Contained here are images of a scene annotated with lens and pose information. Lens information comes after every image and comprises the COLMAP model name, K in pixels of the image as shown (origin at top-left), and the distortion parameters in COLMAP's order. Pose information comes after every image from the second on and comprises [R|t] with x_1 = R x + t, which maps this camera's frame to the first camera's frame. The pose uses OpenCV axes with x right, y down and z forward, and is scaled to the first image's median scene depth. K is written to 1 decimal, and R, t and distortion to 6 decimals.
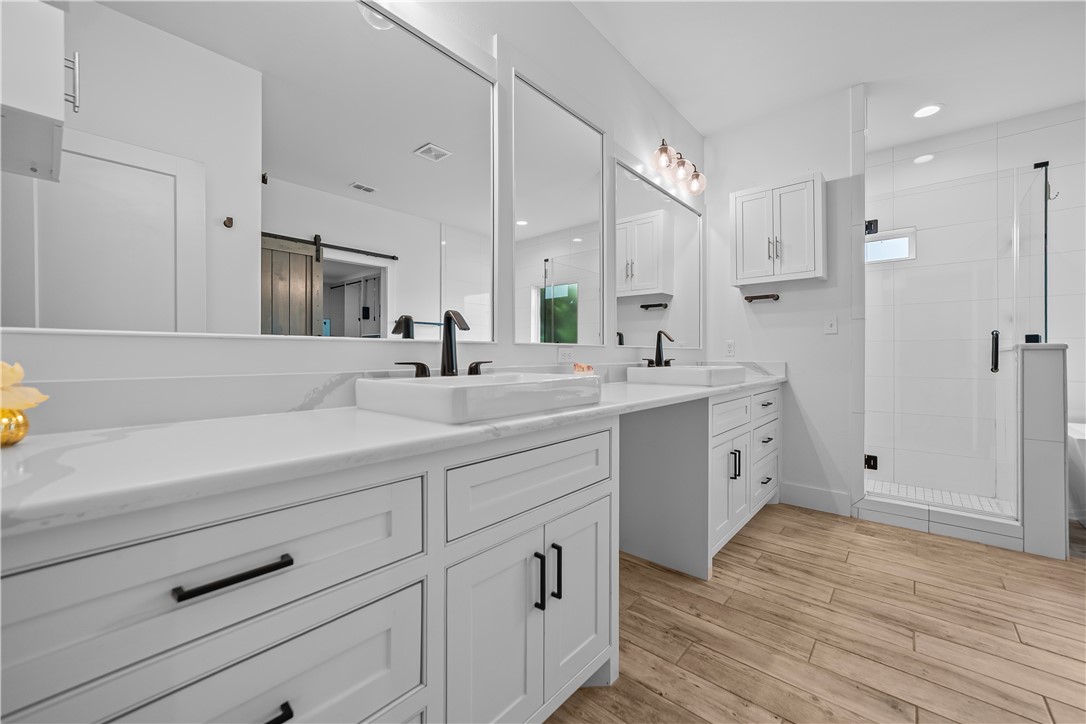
lens RADIAL K [[441.3, 0, 455.2], [0, 441.3, 354.0], [0, 0, 1]] dist [0.001042, 0.005008]
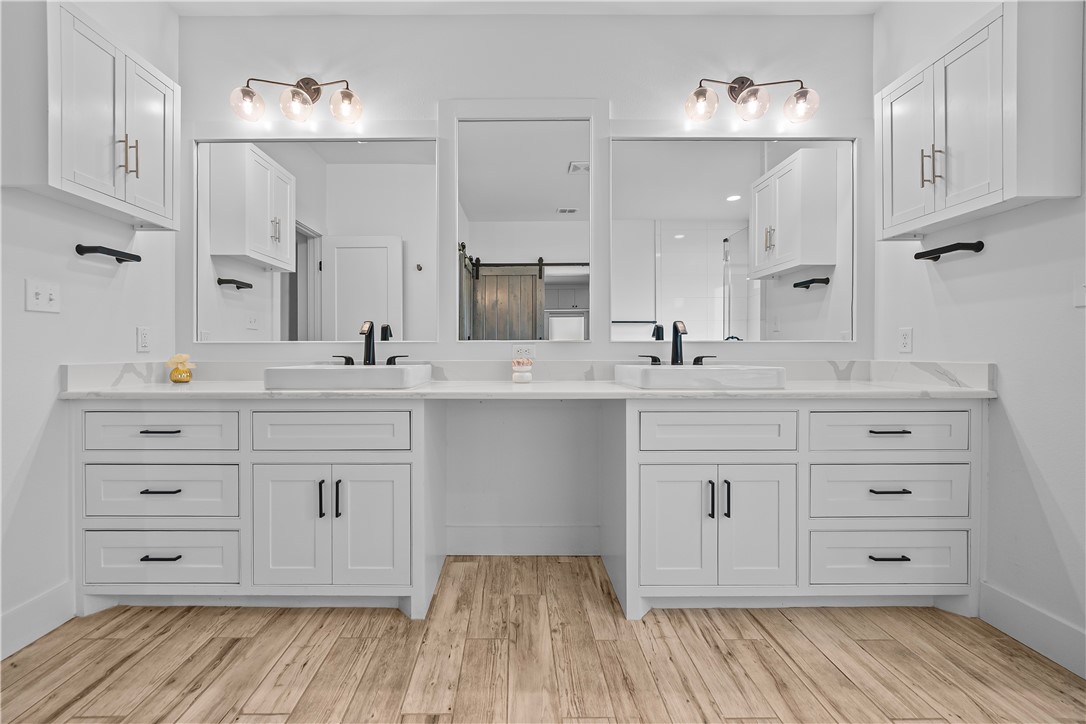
lens RADIAL K [[427.6, 0, 543.5], [0, 427.6, 352.5], [0, 0, 1]] dist [-0.013585, 0.004328]
pose [[0.674651, -0.003879, -0.738127, 0.888984], [0.001268, 0.999991, -0.004095, 0.008374], [0.738136, 0.001827, 0.674650, 0.285218]]
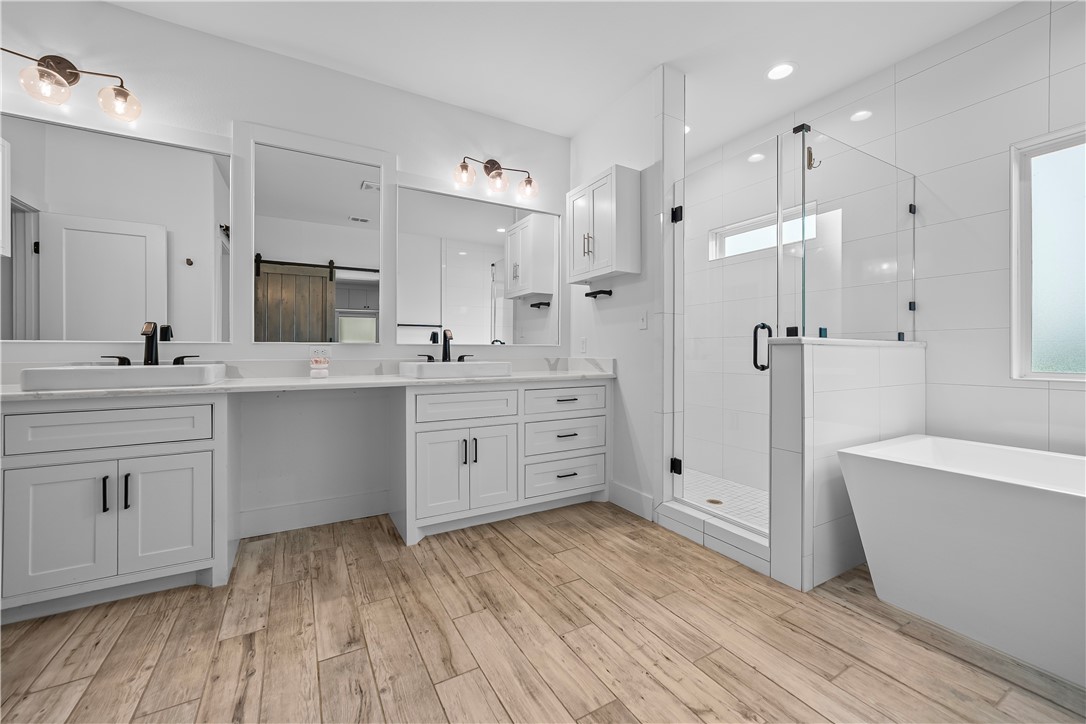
lens RADIAL K [[427.6, 0, 543.5], [0, 427.6, 352.5], [0, 0, 1]] dist [-0.013585, 0.004328]
pose [[0.933826, -0.000814, -0.357726, 1.096470], [0.001737, 0.999996, 0.002260, 0.002687], [0.357723, -0.002732, 0.933824, 0.070203]]
